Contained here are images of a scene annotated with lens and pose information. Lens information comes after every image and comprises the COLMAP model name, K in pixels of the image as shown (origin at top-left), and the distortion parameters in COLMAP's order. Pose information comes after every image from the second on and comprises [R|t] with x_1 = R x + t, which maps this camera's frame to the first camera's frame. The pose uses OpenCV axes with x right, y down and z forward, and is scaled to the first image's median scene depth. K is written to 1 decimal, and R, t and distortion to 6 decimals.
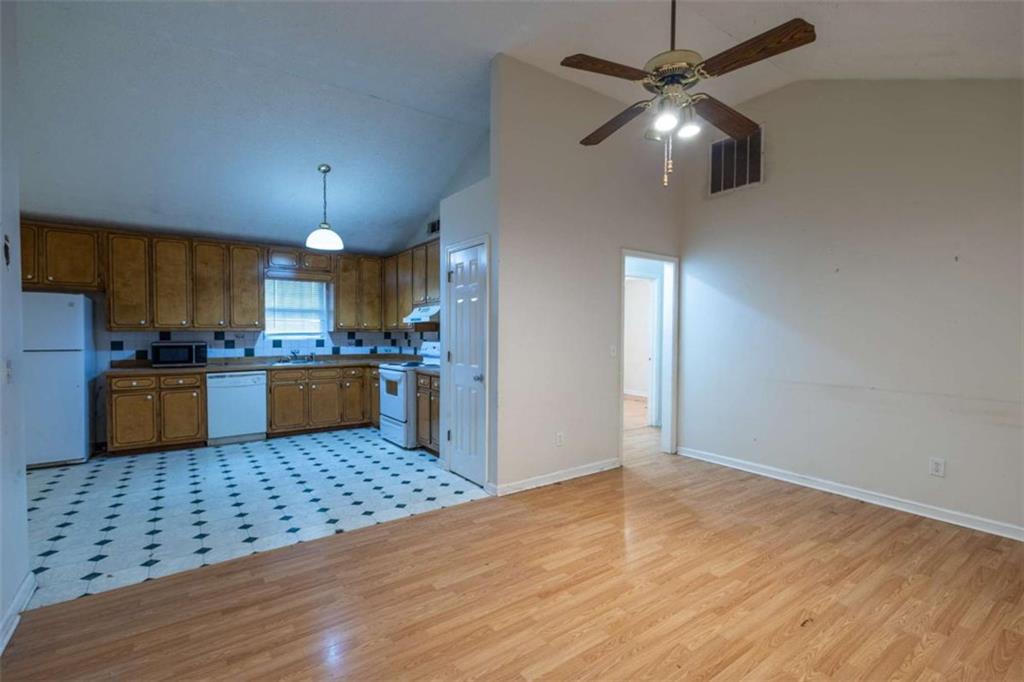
lens RADIAL K [[469.6, 0, 512.0], [0, 469.6, 327.9], [0, 0, 1]] dist [0.001958, -0.000005]
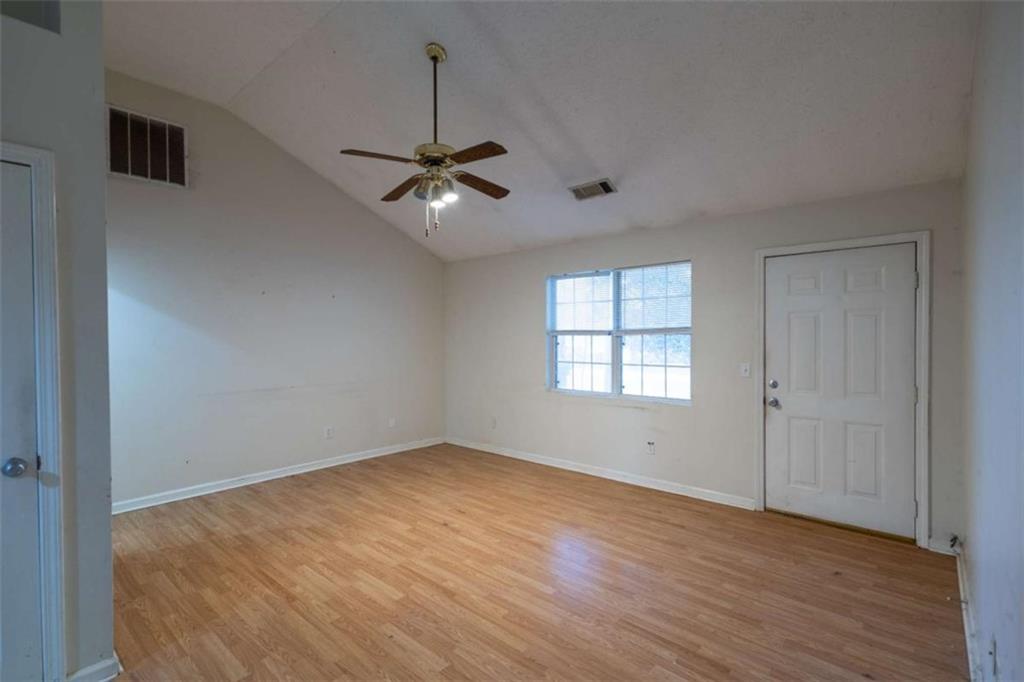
lens RADIAL K [[471.9, 0, 512.0], [0, 471.9, 341.0], [0, 0, 1]] dist [0.001710, -0.000144]
pose [[-0.234142, -0.017236, 0.972050, -0.740077], [-0.005449, 0.999850, 0.016416, -0.030721], [-0.972187, -0.001453, -0.234201, 0.803380]]
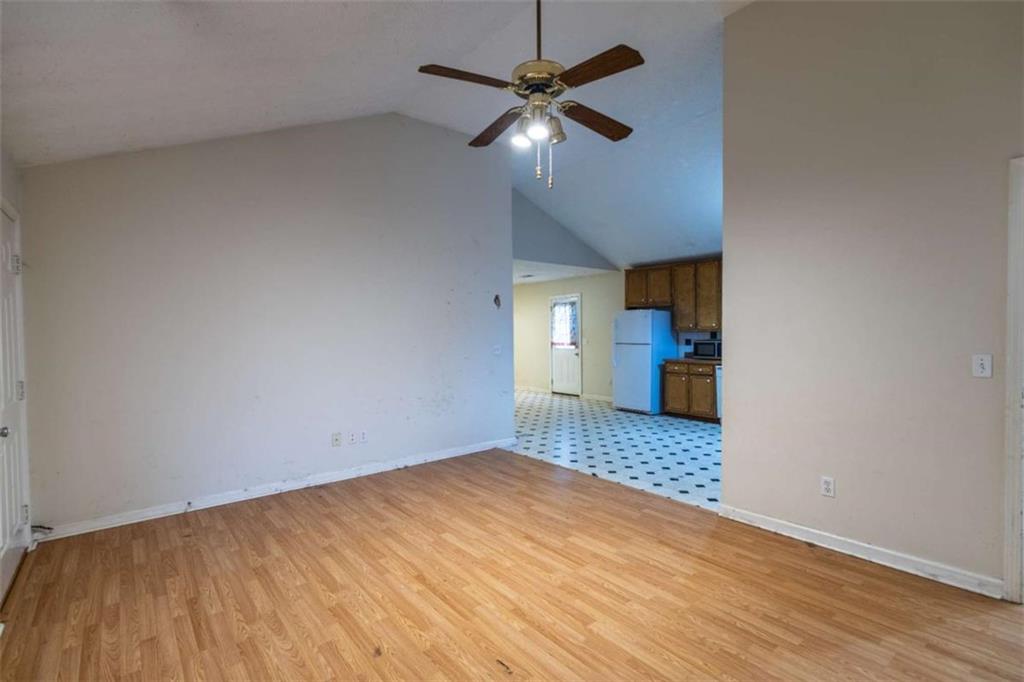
lens RADIAL K [[471.9, 0, 512.0], [0, 471.9, 341.0], [0, 0, 1]] dist [0.001710, -0.000144]
pose [[0.065203, 0.015336, -0.997754, 0.979745], [0.018837, 0.999685, 0.016596, 0.000168], [0.997694, -0.019876, 0.064893, 0.631690]]
